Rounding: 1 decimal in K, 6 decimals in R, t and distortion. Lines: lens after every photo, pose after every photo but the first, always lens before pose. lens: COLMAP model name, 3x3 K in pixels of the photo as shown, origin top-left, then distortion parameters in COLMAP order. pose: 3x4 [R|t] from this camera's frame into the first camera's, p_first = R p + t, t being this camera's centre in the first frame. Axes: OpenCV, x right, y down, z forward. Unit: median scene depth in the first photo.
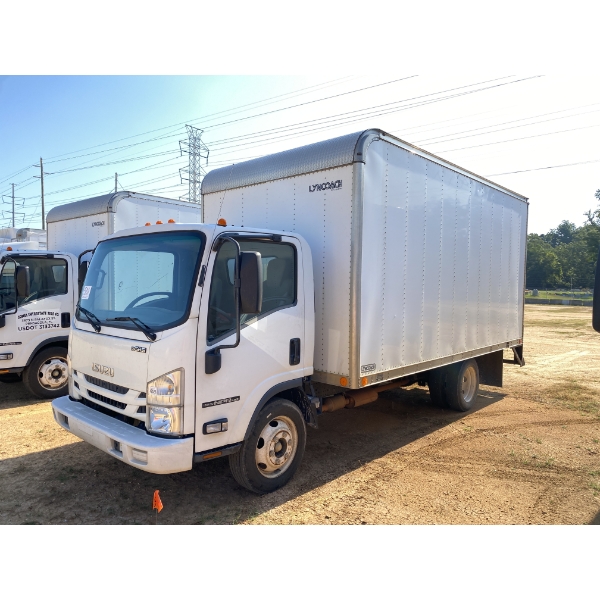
lens RADIAL K [[468.4, 0, 301.0], [0, 468.4, 303.8], [0, 0, 1]] dist [-0.001822, -0.001470]
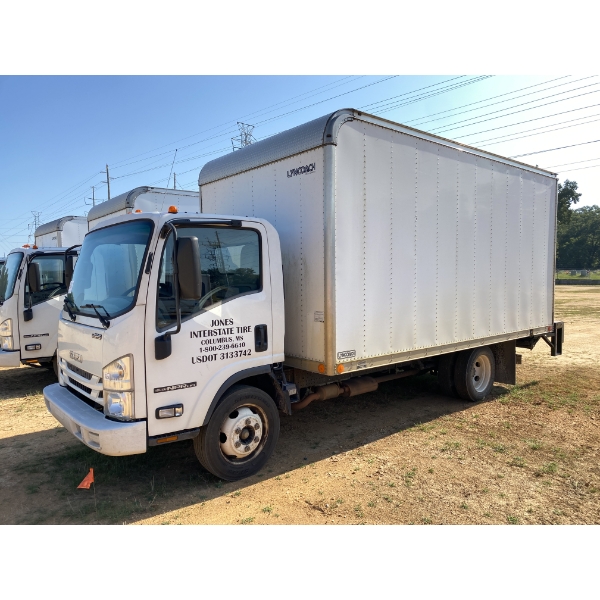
lens RADIAL K [[468.4, 0, 295.2], [0, 468.4, 297.7], [0, 0, 1]] dist [-0.001822, -0.001470]
pose [[0.992699, -0.018551, -0.119179, 0.183334], [0.019153, 0.999809, 0.003906, 0.014448], [0.119084, -0.006160, 0.992865, 0.023485]]
